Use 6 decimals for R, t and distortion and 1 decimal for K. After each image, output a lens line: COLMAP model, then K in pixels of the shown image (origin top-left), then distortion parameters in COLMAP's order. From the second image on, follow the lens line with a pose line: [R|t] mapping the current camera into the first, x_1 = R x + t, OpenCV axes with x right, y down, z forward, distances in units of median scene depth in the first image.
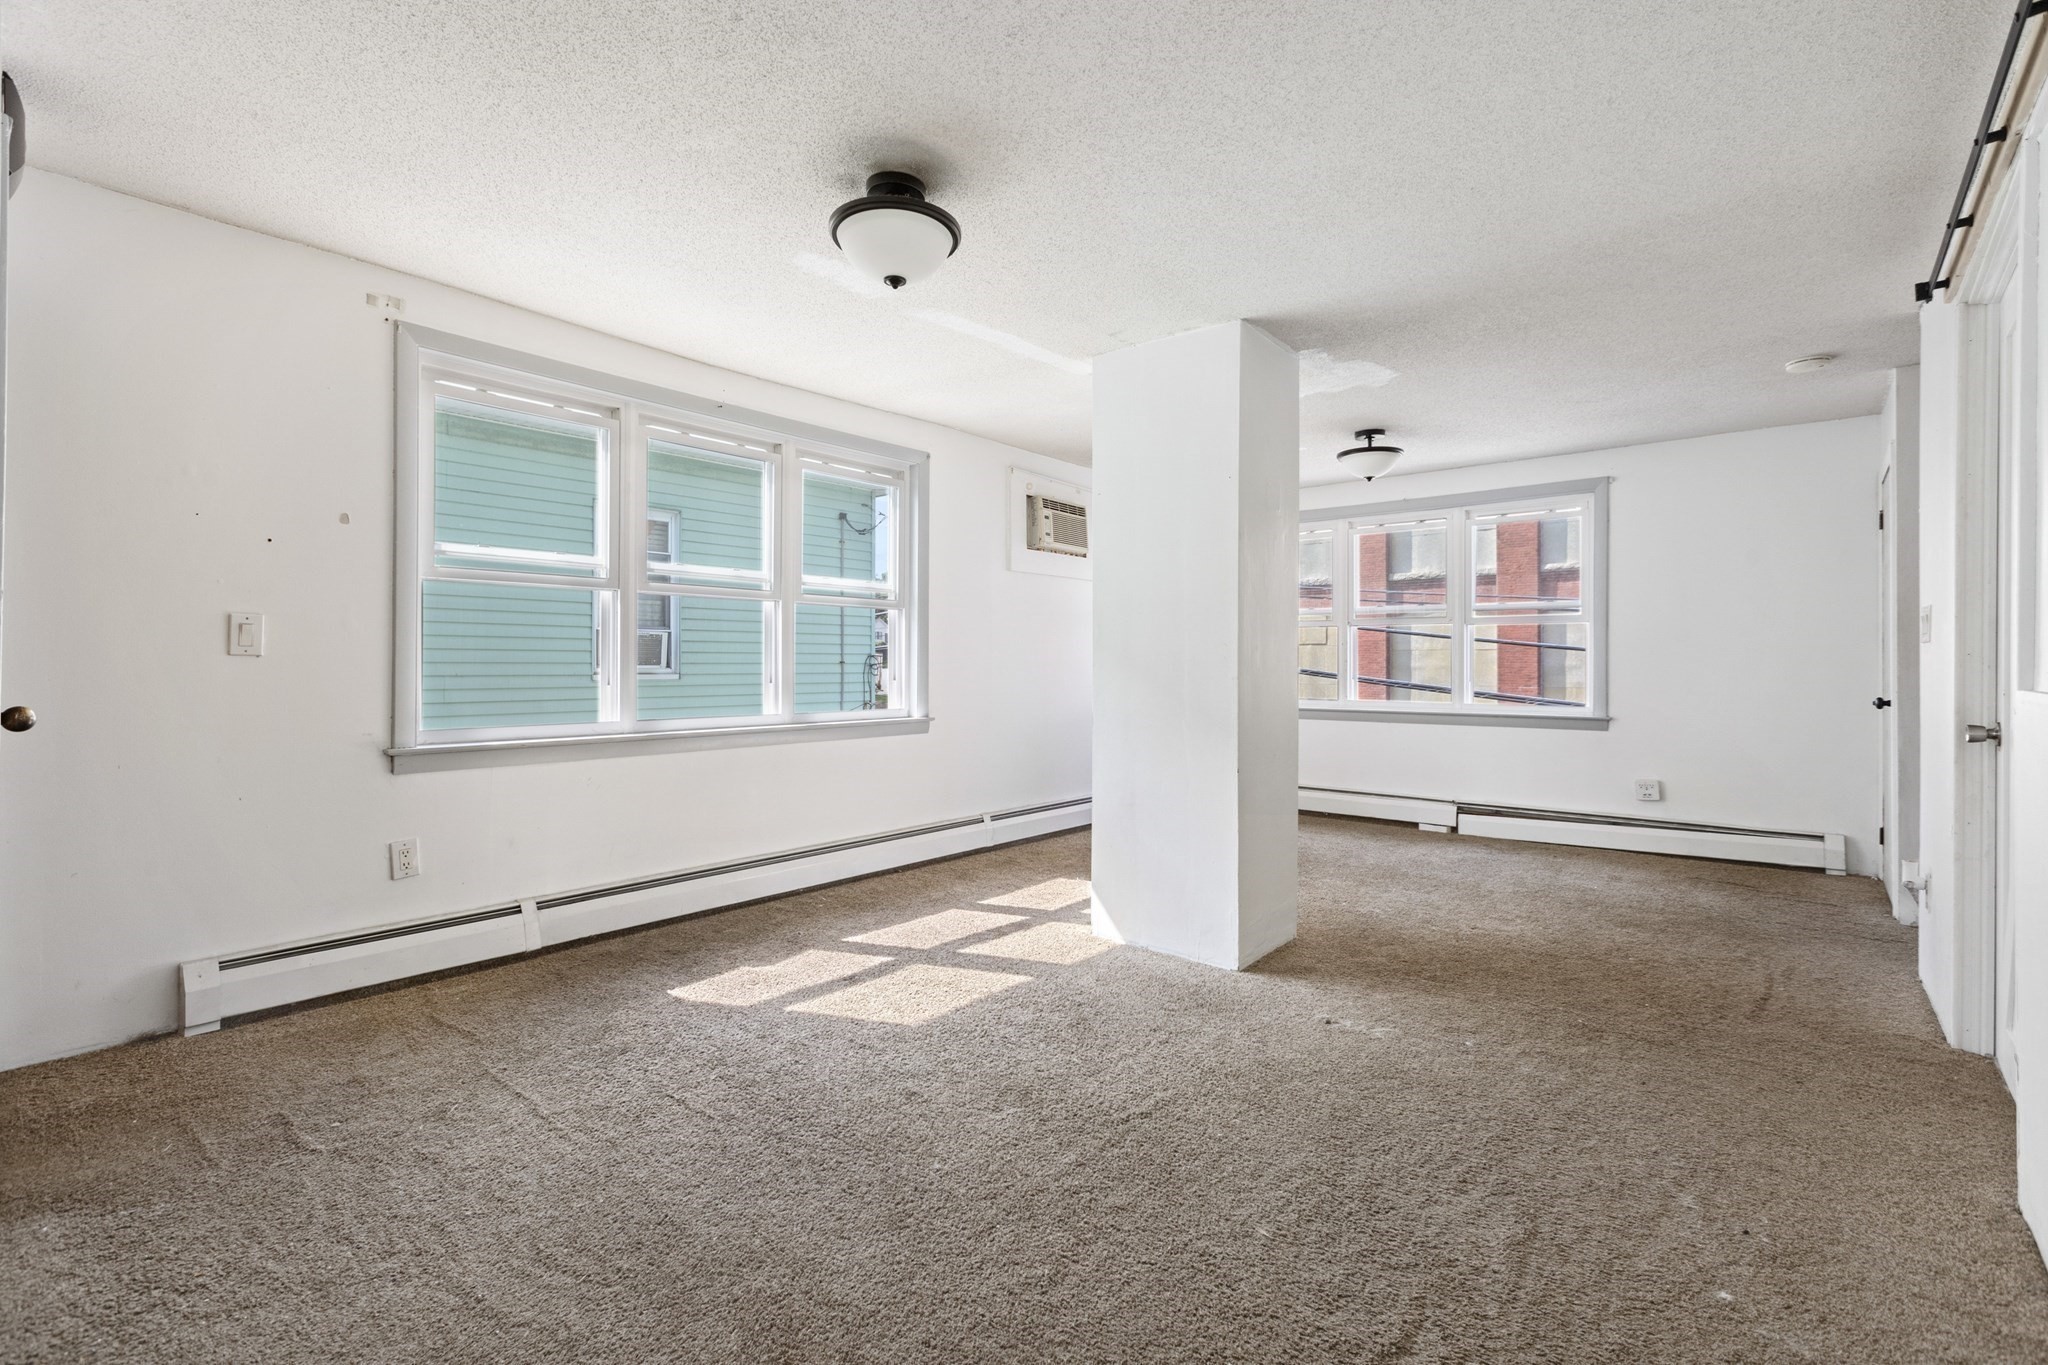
lens RADIAL K [[934.1, 0, 1010.0], [0, 934.1, 675.0], [0, 0, 1]] dist [-0.000038, 0.000493]
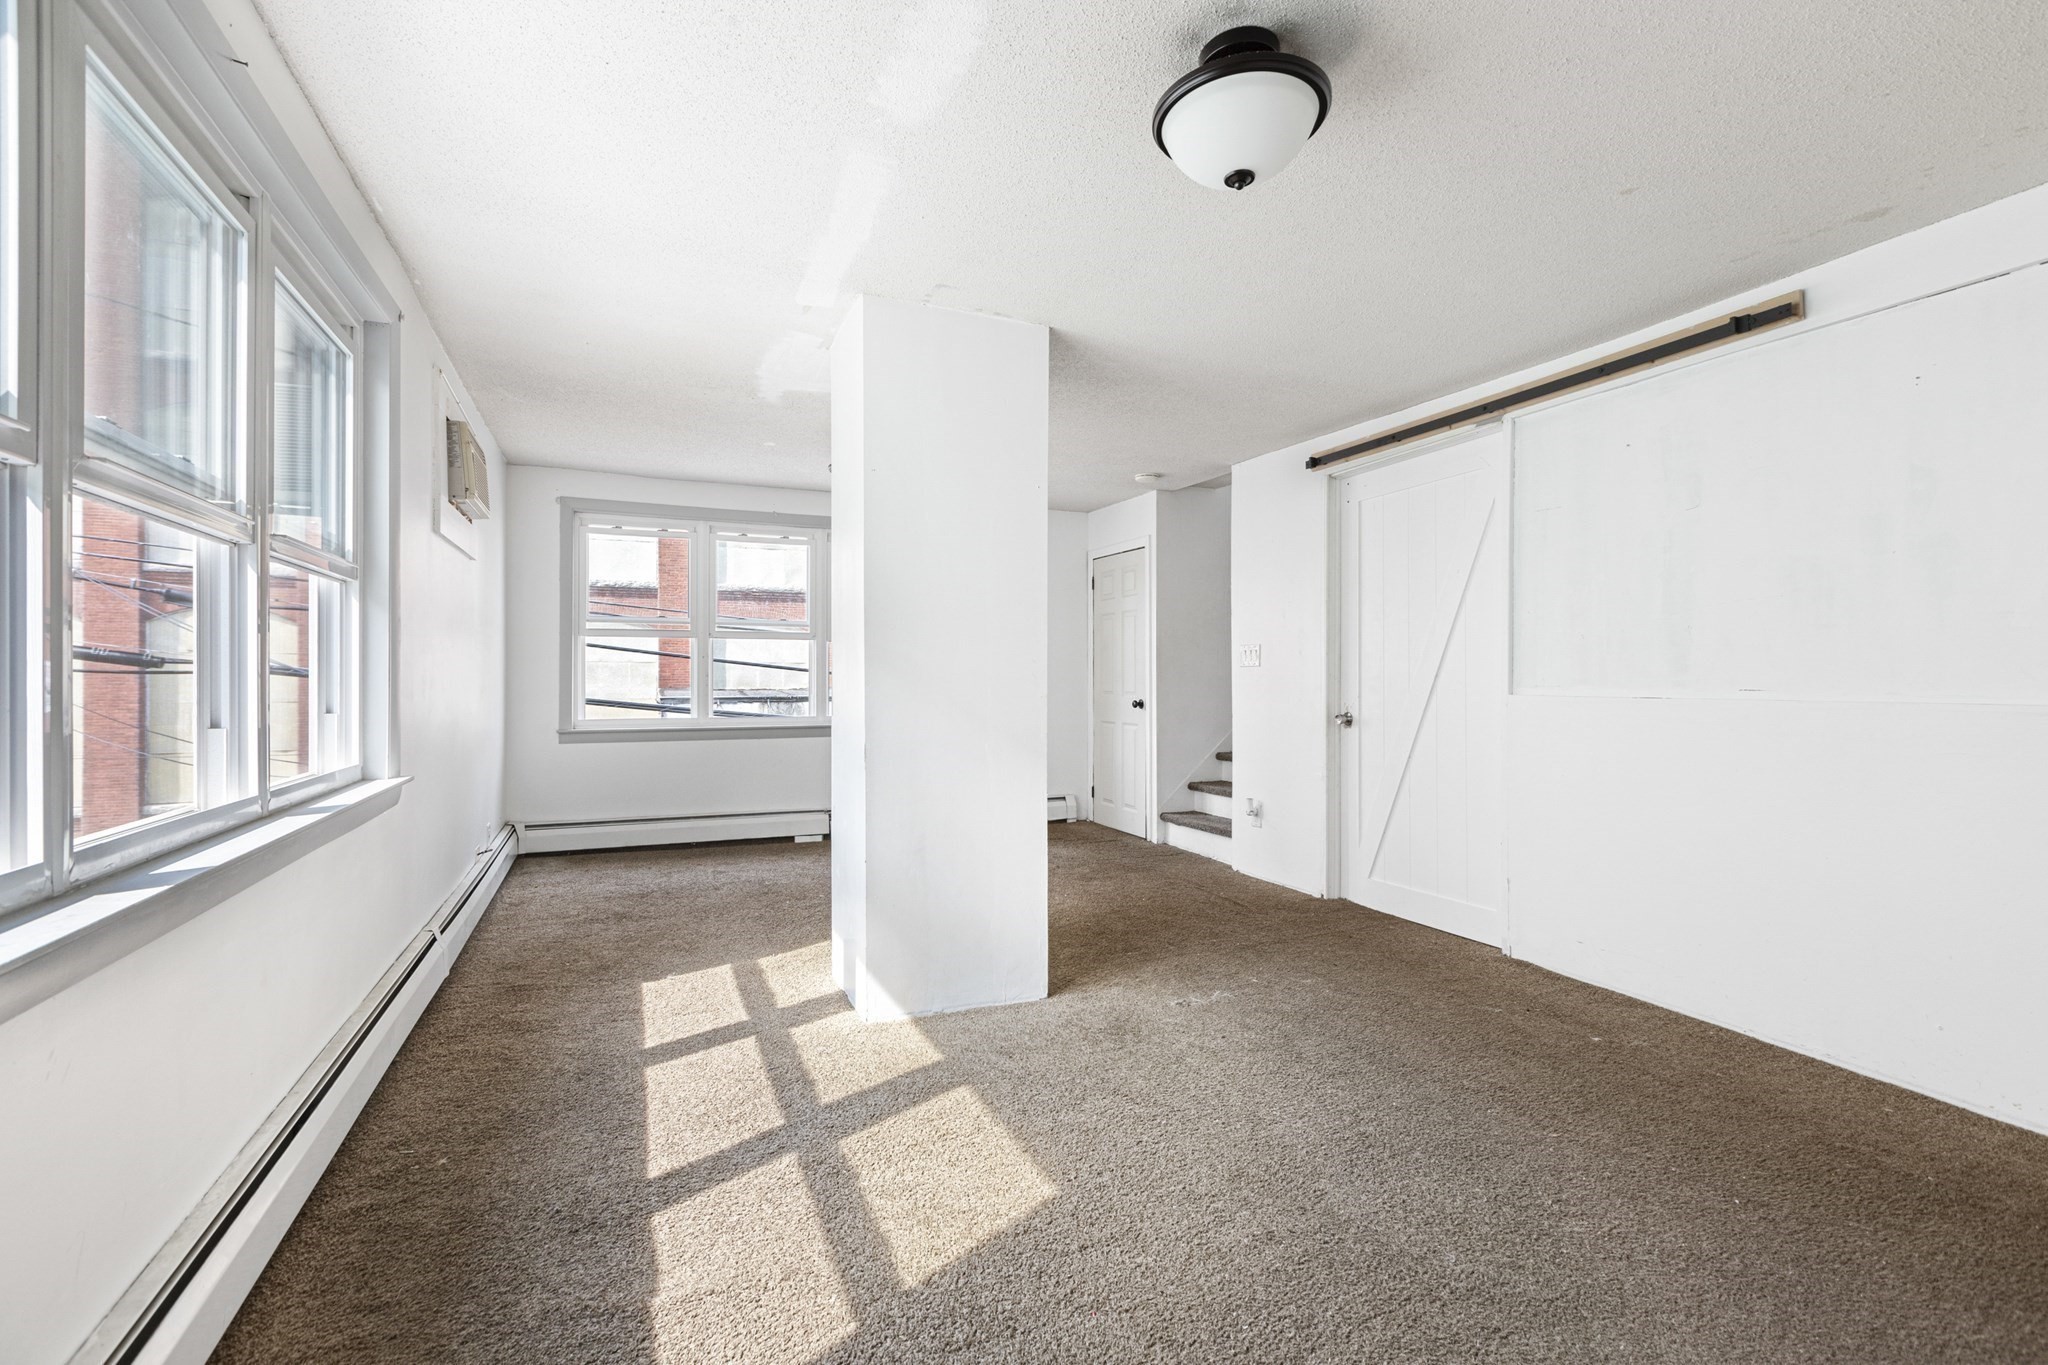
lens RADIAL K [[934.1, 0, 1022.5], [0, 934.1, 677.5], [0, 0, 1]] dist [-0.000038, 0.000493]
pose [[0.421358, 0.000930, 0.906894, -0.603692], [0.008563, 0.999951, -0.005004, -0.007977], [-0.906854, 0.009874, 0.421330, 0.578769]]
